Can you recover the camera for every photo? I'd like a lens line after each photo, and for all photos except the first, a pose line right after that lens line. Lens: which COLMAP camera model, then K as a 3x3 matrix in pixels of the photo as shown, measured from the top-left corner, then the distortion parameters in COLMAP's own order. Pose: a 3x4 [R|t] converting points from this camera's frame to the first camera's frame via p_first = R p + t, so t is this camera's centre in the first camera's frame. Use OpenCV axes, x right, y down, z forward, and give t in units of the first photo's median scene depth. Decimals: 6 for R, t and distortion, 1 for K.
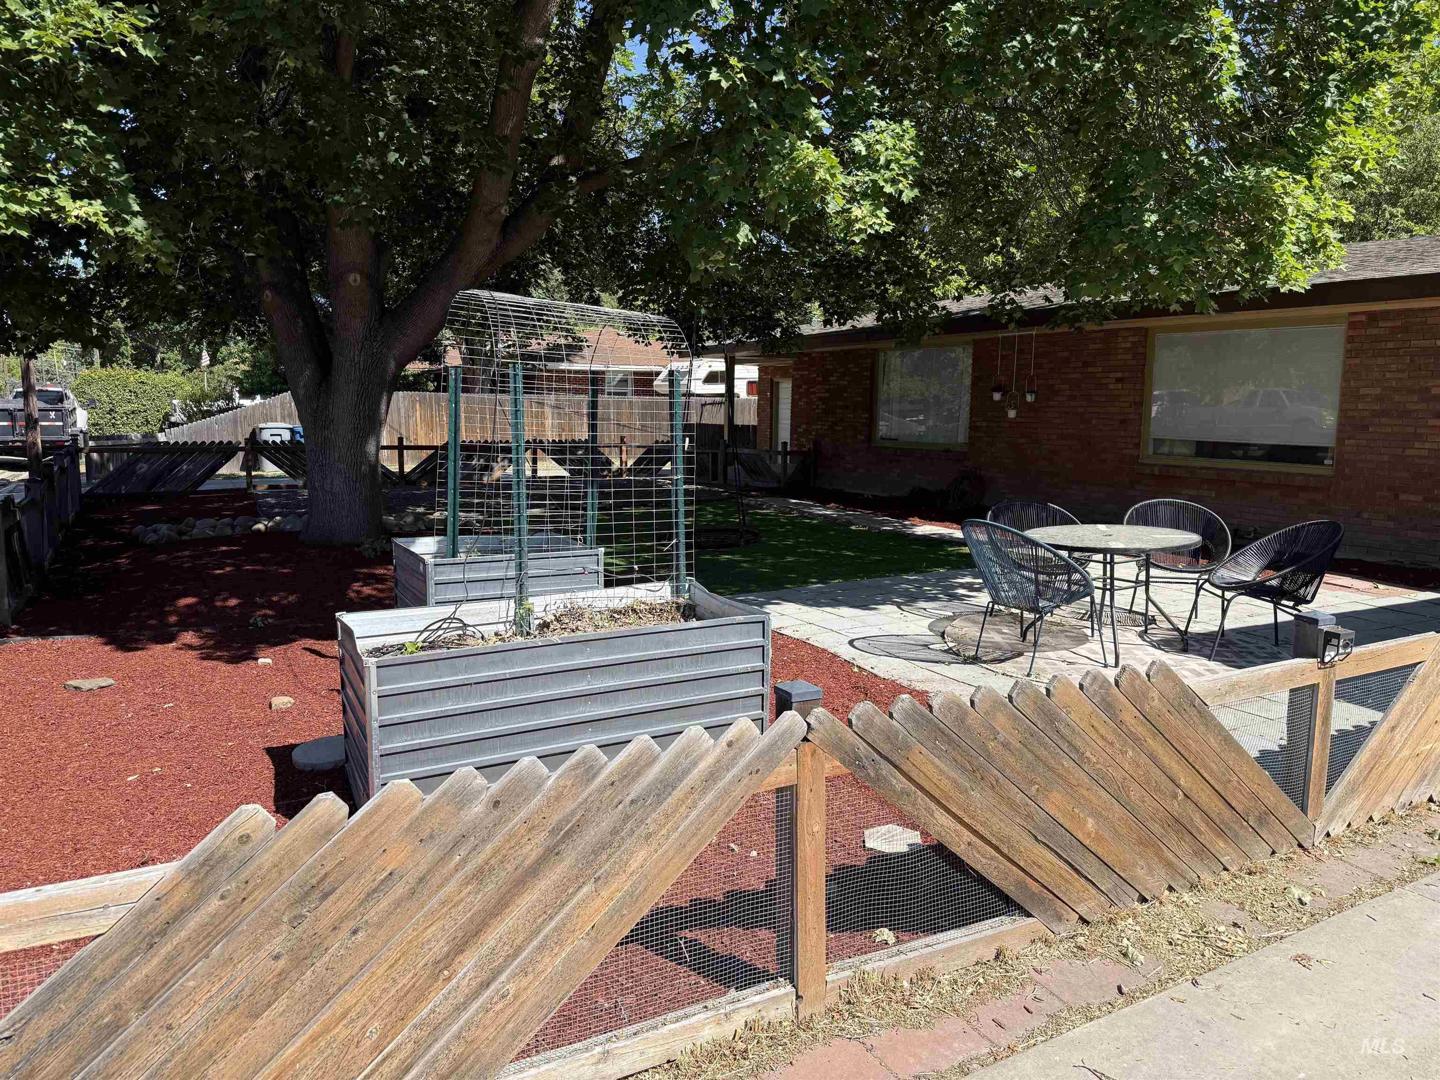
lens RADIAL K [[1005.9, 0, 717.3], [0, 1005.9, 543.9], [0, 0, 1]] dist [0.092550, -0.117199]
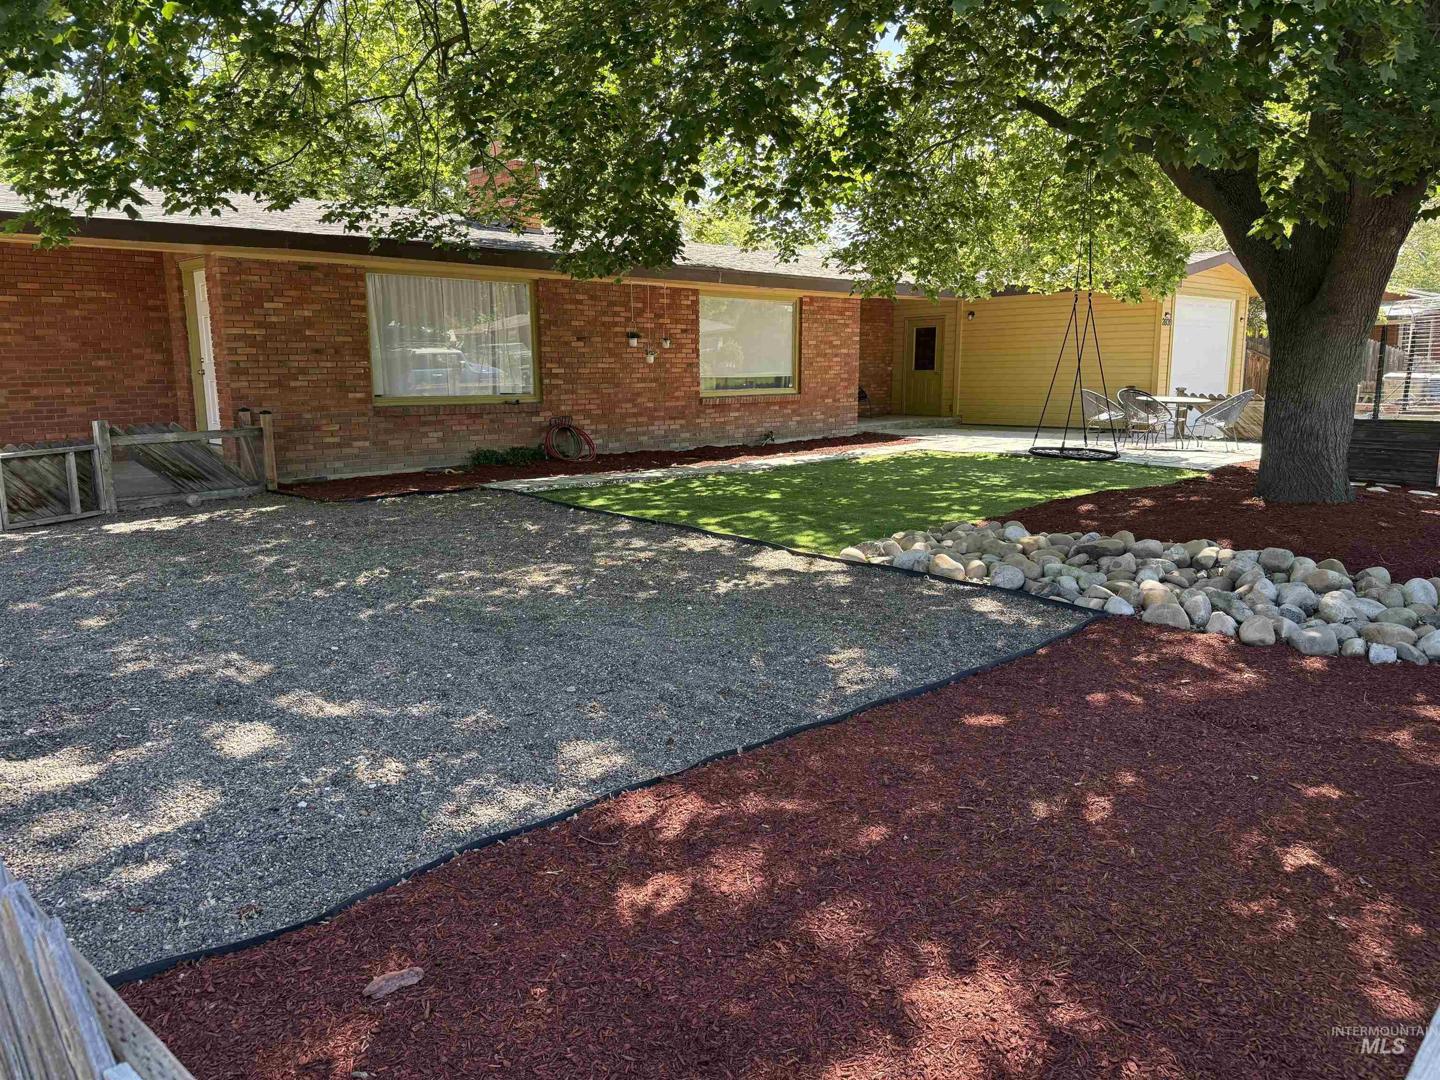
lens RADIAL K [[1005.9, 0, 728.2], [0, 1005.9, 535.7], [0, 0, 1]] dist [0.092550, -0.117199]
pose [[-0.256472, -0.179129, 0.949808, -1.038445], [0.131065, 0.967155, 0.217791, -0.226573], [-0.957624, 0.180344, -0.224571, 1.598616]]
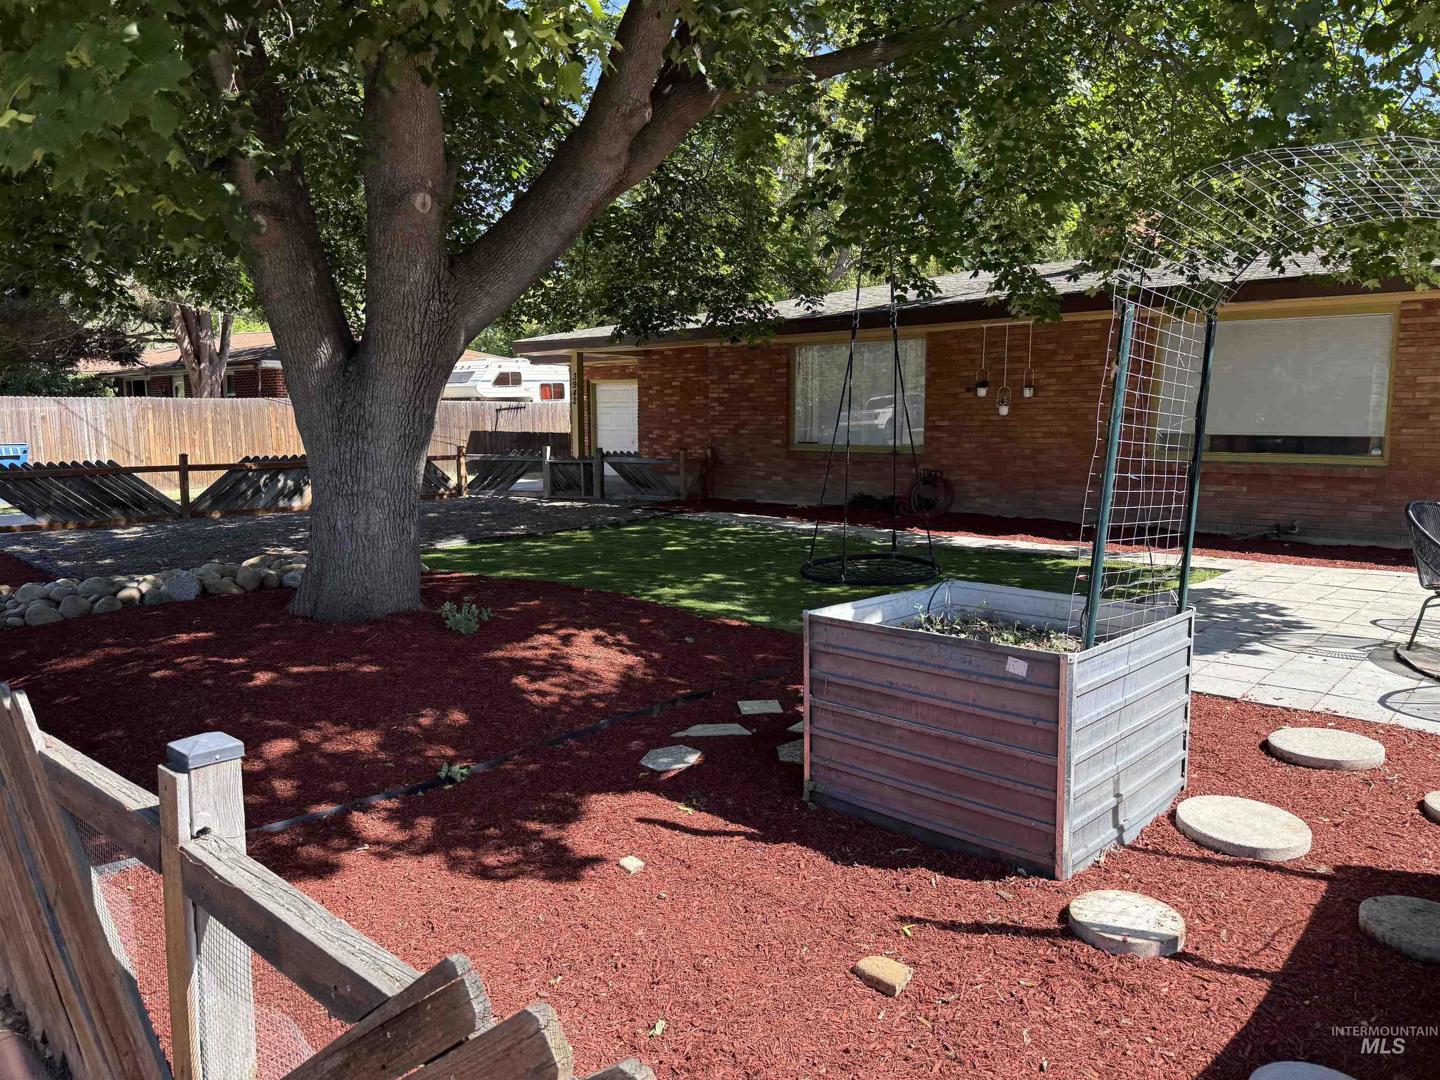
lens RADIAL K [[1005.9, 0, 724.9], [0, 1005.9, 539.4], [0, 0, 1]] dist [0.092550, -0.117199]
pose [[0.943584, -0.052845, 0.326890, -0.342368], [0.057397, 0.998342, -0.004287, -0.029618], [-0.326121, 0.022808, 0.945053, 0.290316]]
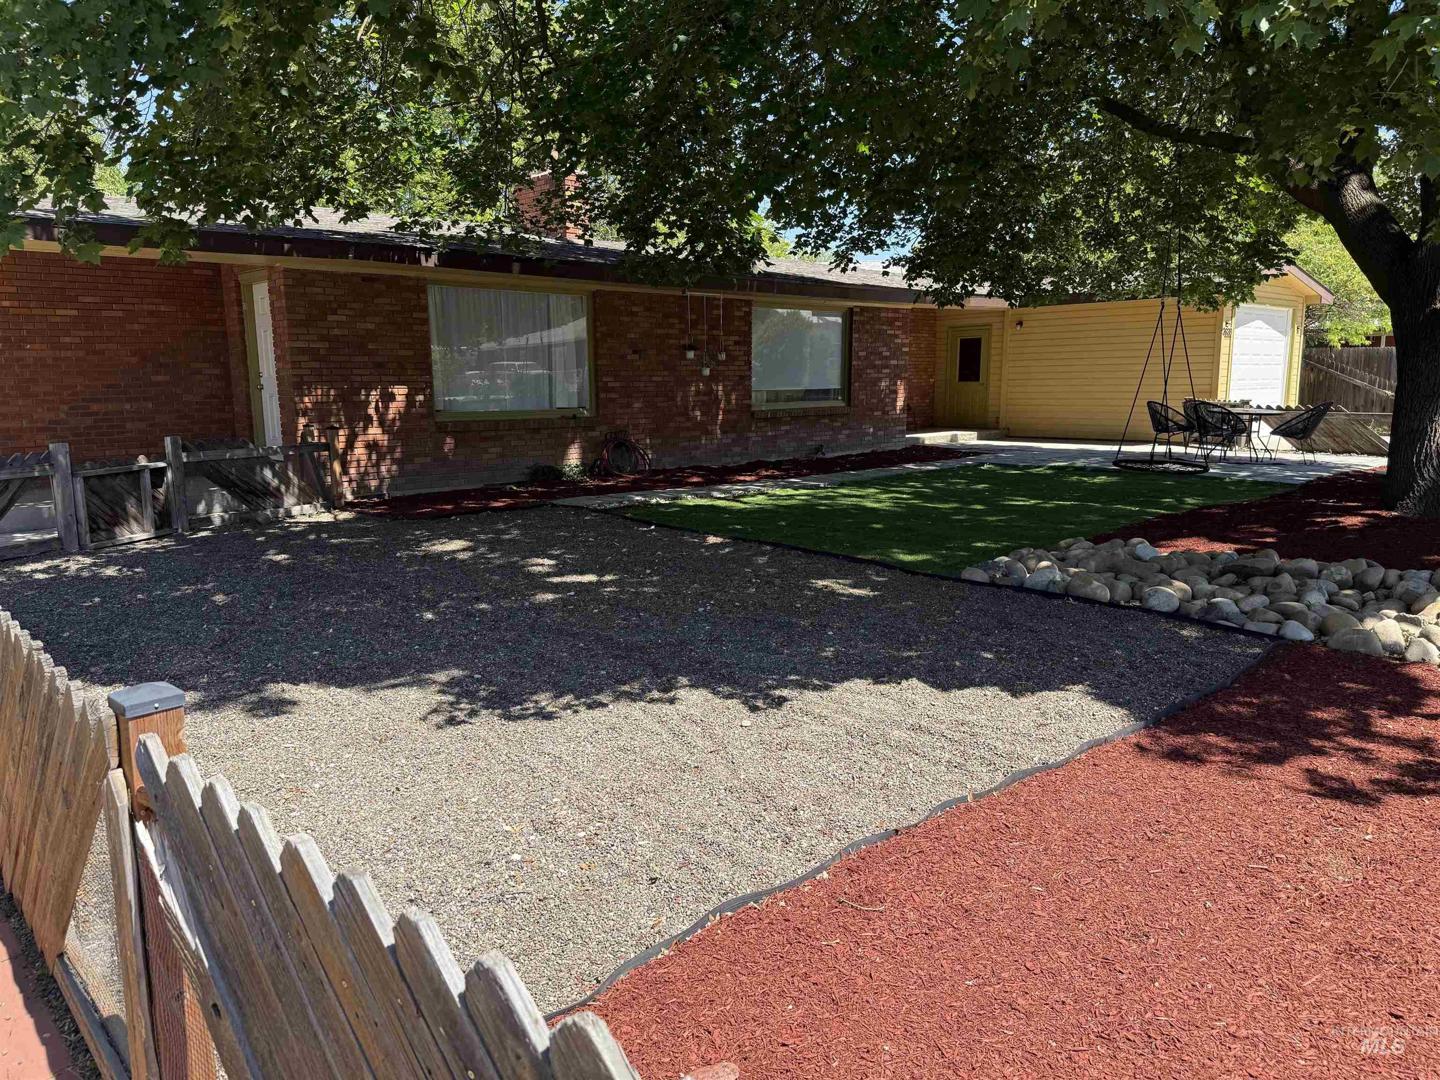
lens RADIAL K [[1005.9, 0, 714.5], [0, 1005.9, 553.6], [0, 0, 1]] dist [0.092550, -0.117199]
pose [[-0.240703, -0.182740, 0.953241, -0.988285], [0.136657, 0.965952, 0.219684, -0.233436], [-0.960930, 0.183145, -0.207535, 1.663349]]
